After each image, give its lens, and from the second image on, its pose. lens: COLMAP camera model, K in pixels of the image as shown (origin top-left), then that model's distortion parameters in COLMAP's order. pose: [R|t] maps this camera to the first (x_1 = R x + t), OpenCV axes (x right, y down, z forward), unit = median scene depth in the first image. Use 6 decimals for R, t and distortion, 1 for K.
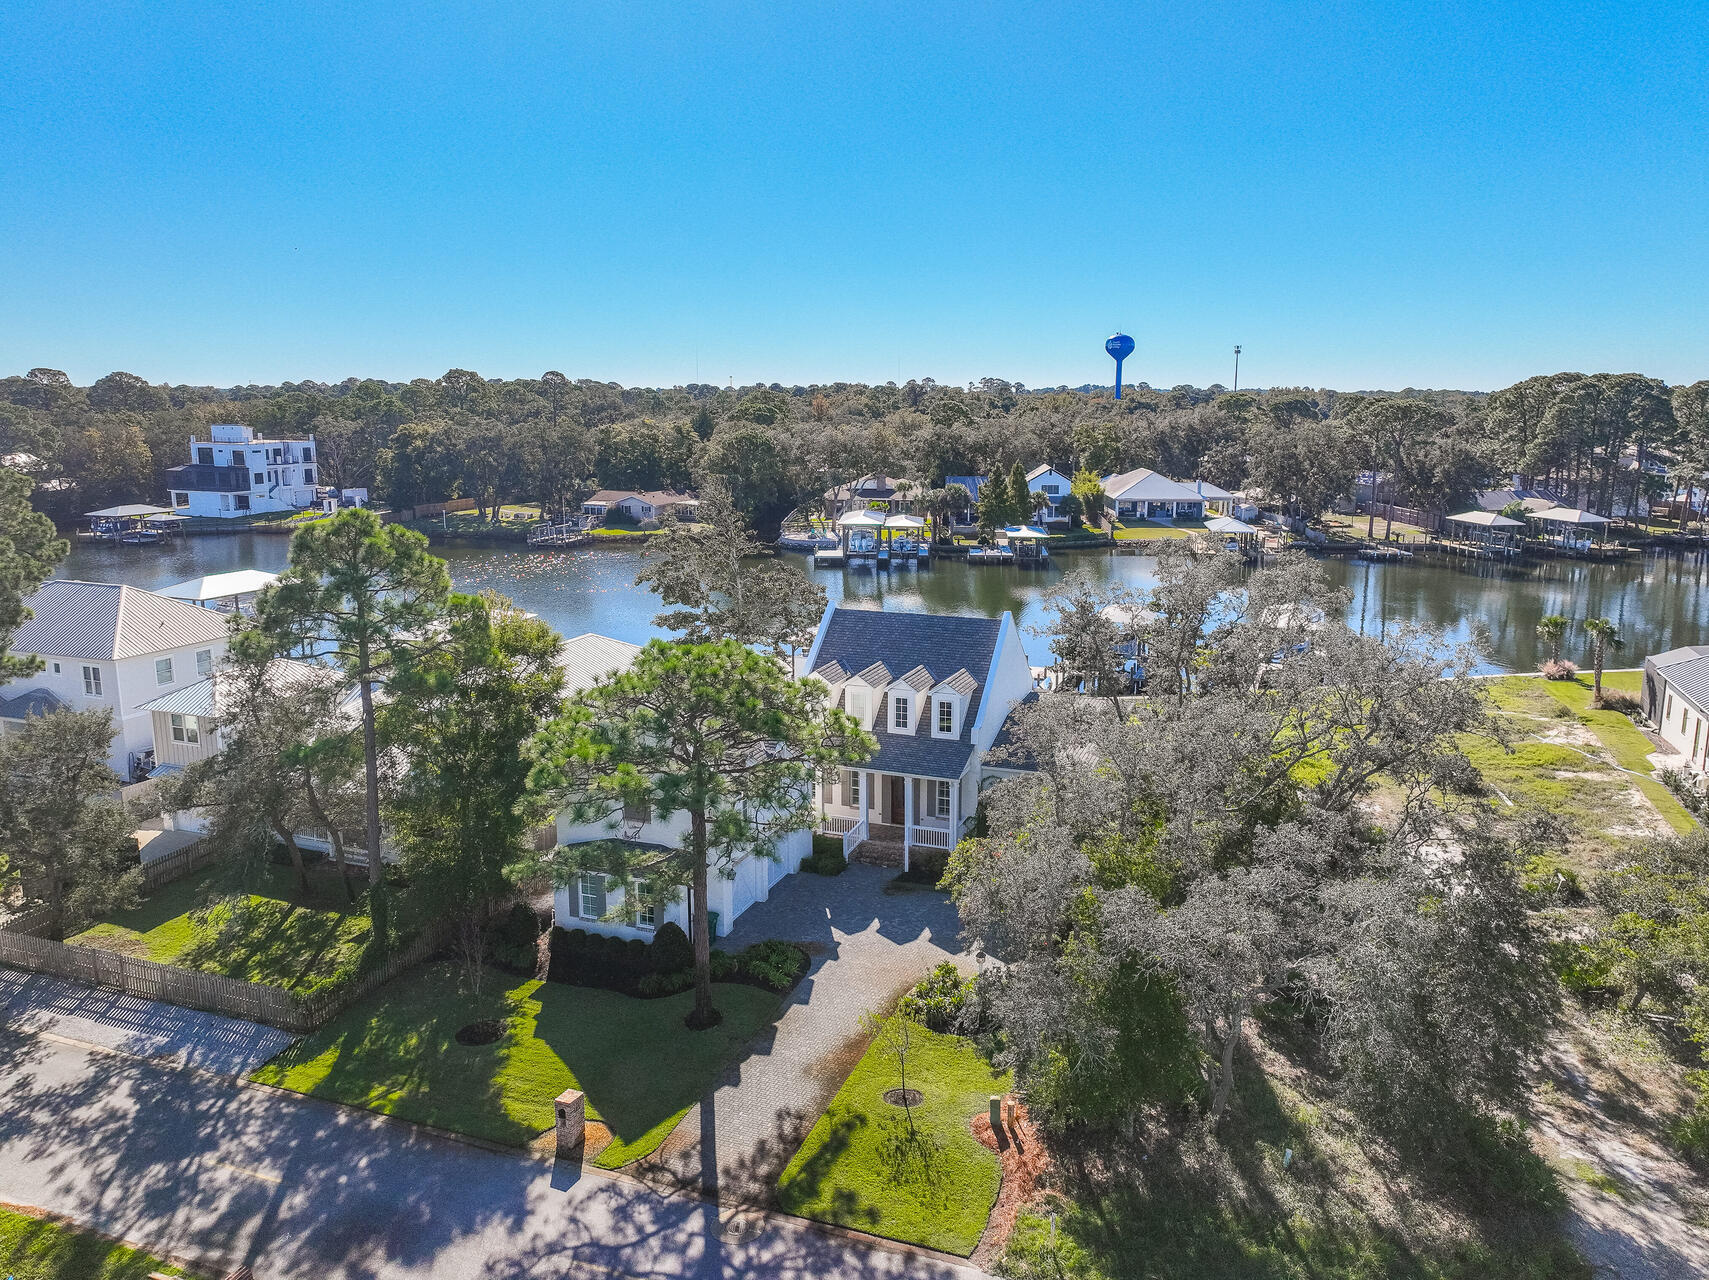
lens RADIAL K [[1229.3, 0, 851.2], [0, 1229.3, 637.2], [0, 0, 1]] dist [0.011224, 0.004323]
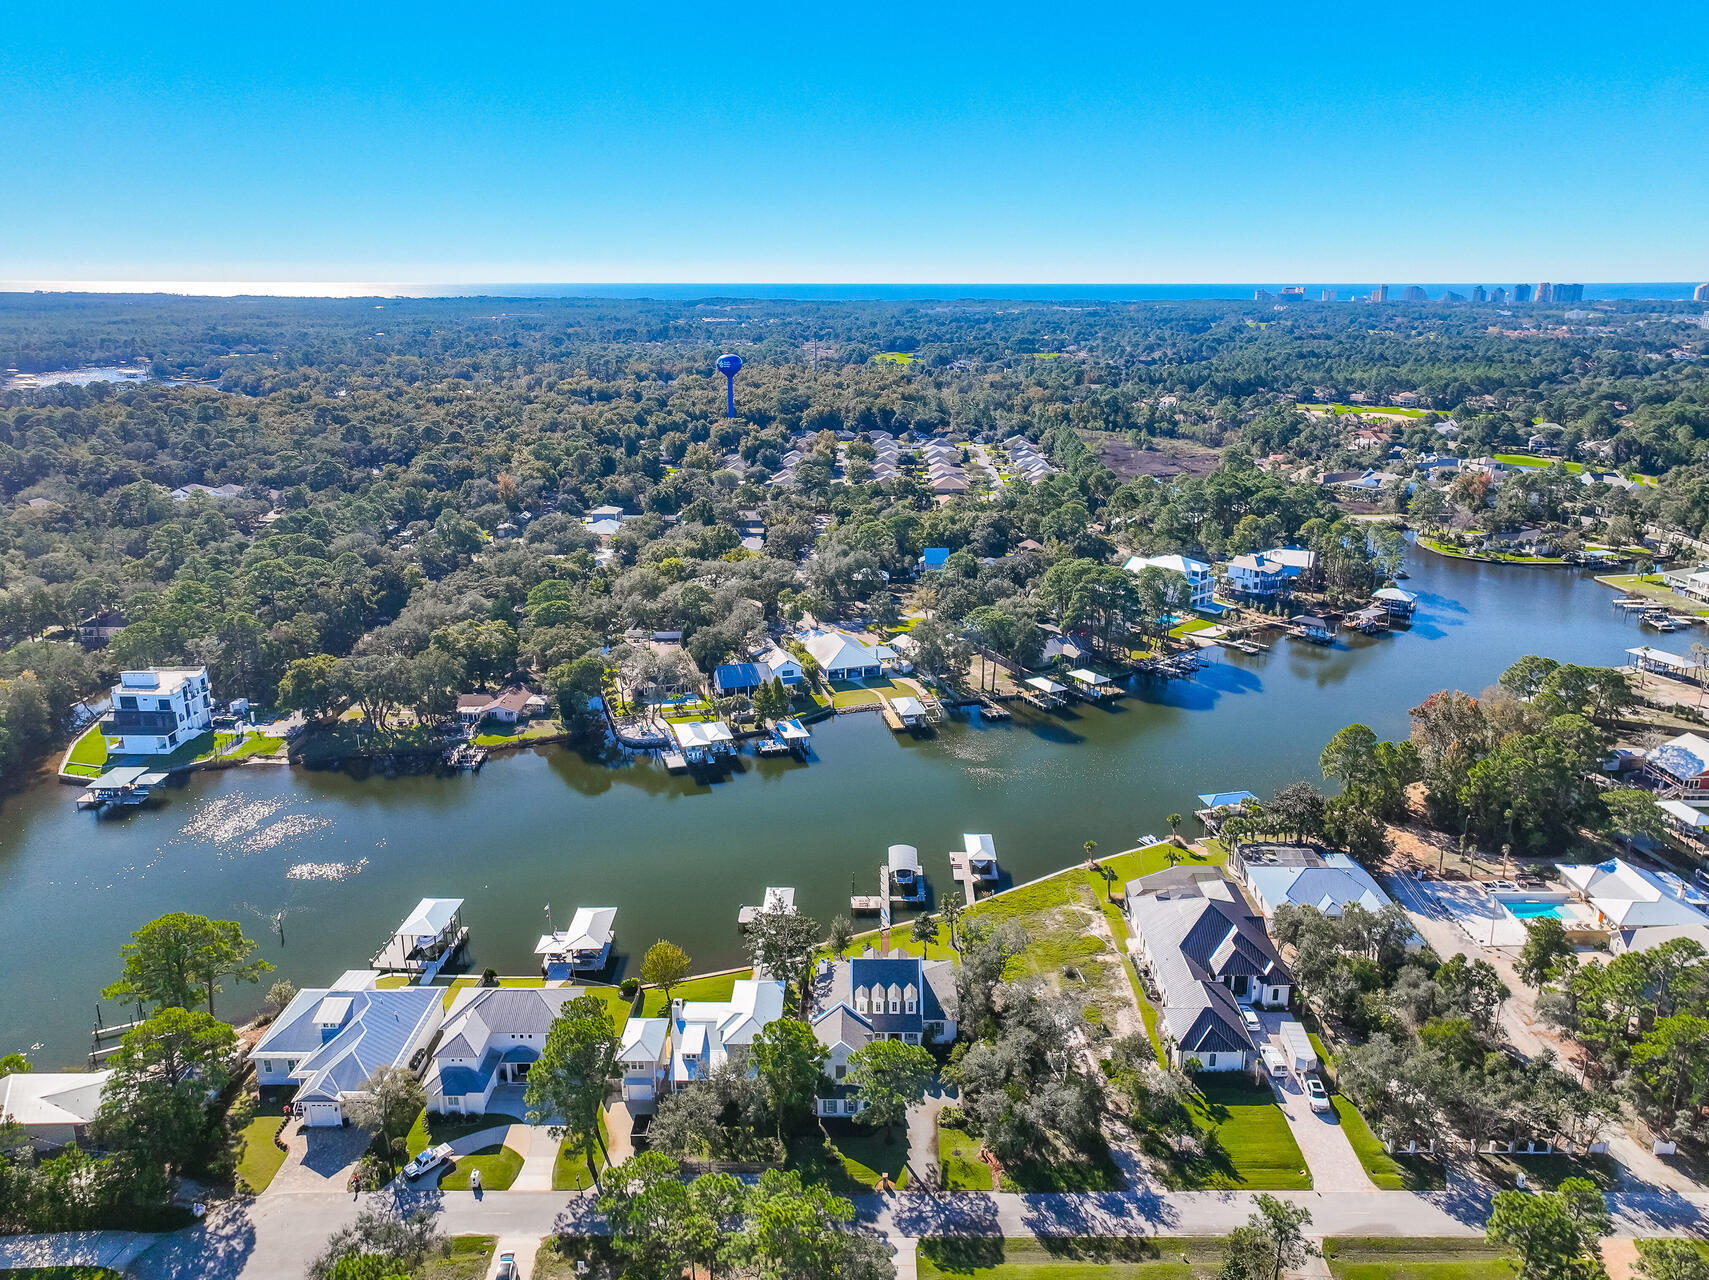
lens RADIAL K [[1229.3, 0, 868.7], [0, 1229.3, 642.7], [0, 0, 1]] dist [0.011224, 0.004323]
pose [[0.937135, -0.089002, 0.337427, -1.443299], [0.061368, 0.993892, 0.091719, -1.666225], [-0.343529, -0.065246, 0.936873, -2.537365]]
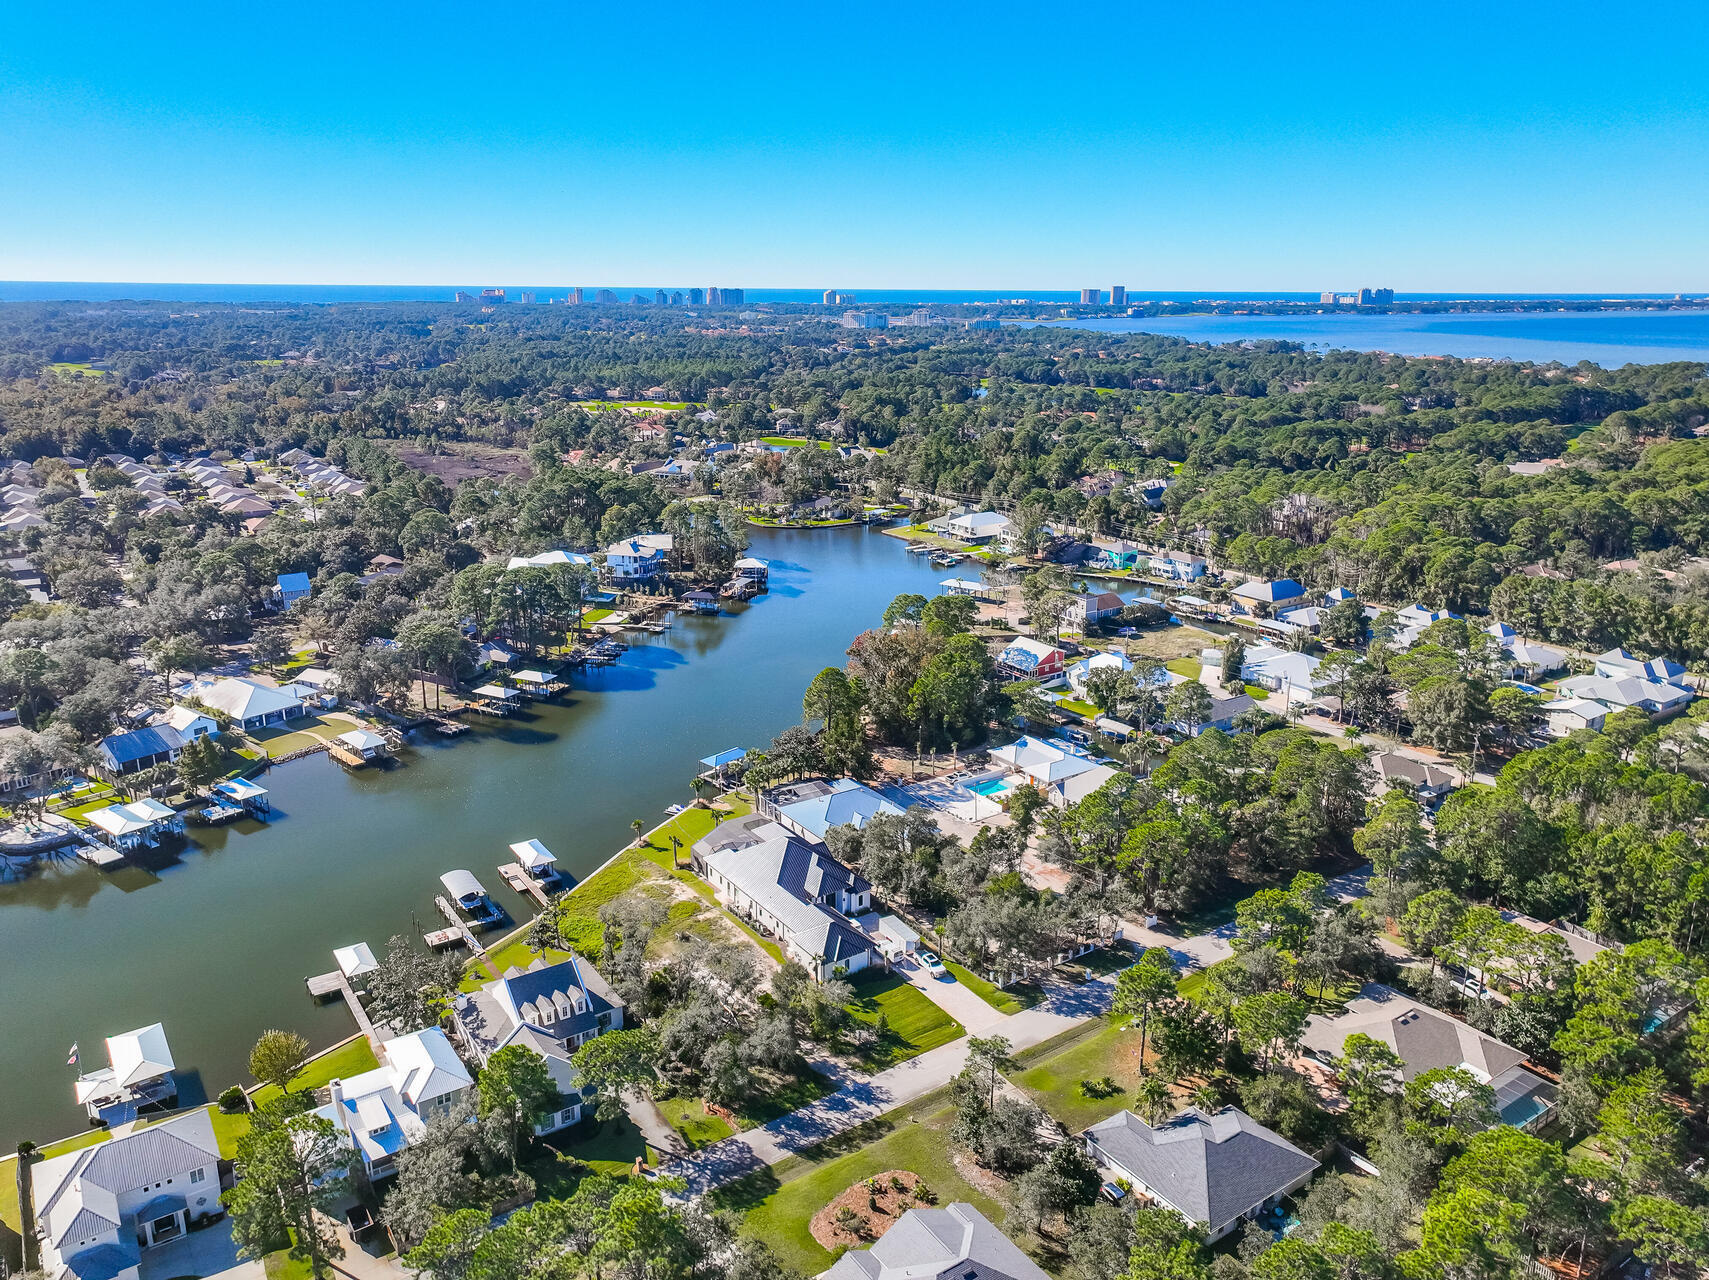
lens RADIAL K [[1229.3, 0, 868.5], [0, 1229.3, 644.7], [0, 0, 1]] dist [0.011224, 0.004323]
pose [[0.571617, -0.217524, 0.791162, -2.588413], [0.154757, 0.975495, 0.156393, -1.752418], [-0.805794, 0.033041, 0.591273, -2.004579]]
